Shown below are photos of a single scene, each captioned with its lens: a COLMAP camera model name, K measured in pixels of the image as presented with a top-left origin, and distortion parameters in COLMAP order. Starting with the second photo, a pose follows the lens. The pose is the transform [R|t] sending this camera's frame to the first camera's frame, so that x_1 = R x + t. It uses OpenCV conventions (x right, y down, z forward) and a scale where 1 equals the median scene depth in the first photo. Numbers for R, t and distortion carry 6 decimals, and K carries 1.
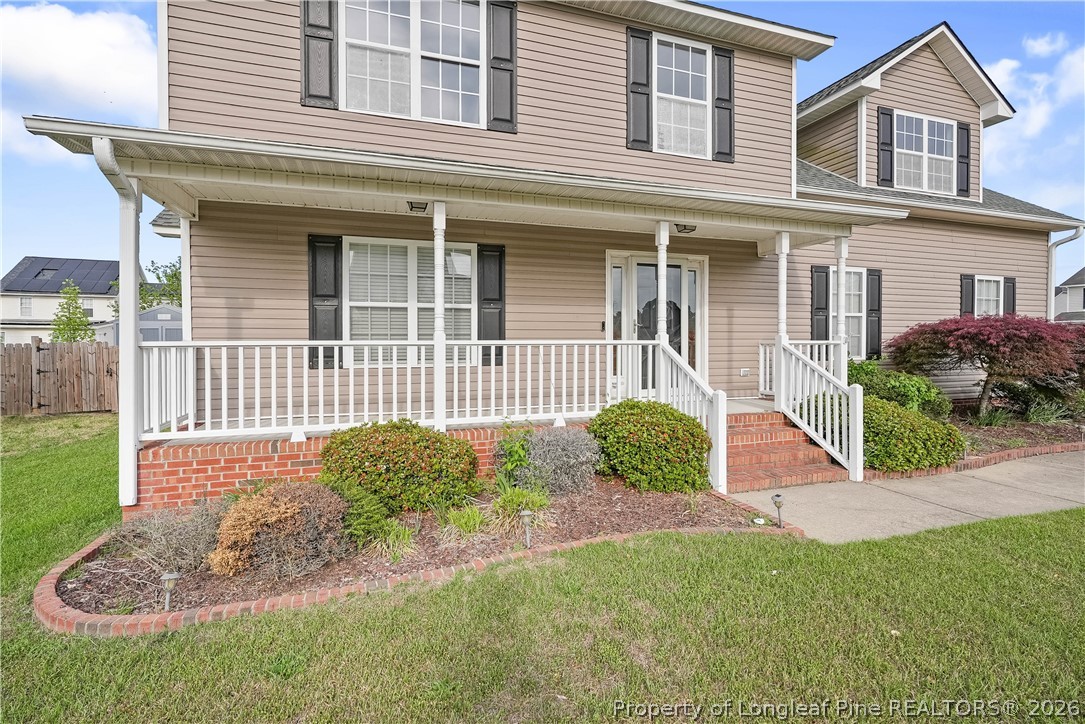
lens RADIAL K [[498.7, 0, 531.0], [0, 498.7, 351.5], [0, 0, 1]] dist [-0.001185, 0.002549]
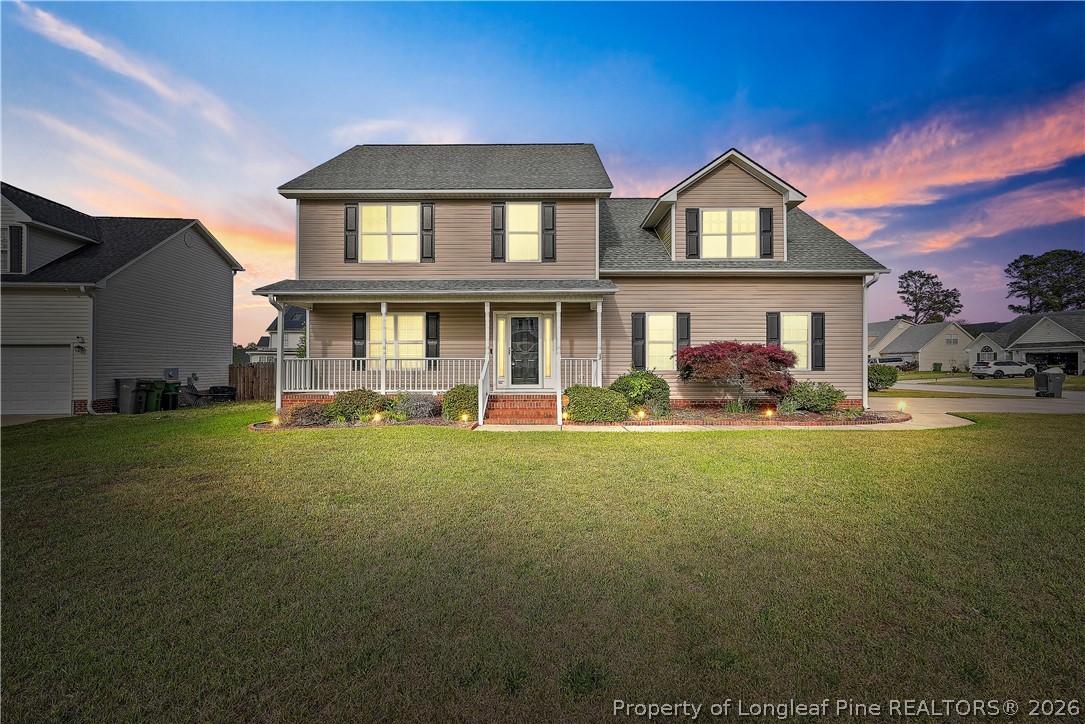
lens RADIAL K [[498.7, 0, 550.6], [0, 498.7, 364.1], [0, 0, 1]] dist [-0.001185, 0.002549]
pose [[0.940747, 0.003080, -0.339095, 1.090304], [-0.009326, 0.999816, -0.016791, 0.033166], [0.338980, 0.018959, 0.940602, -0.787854]]
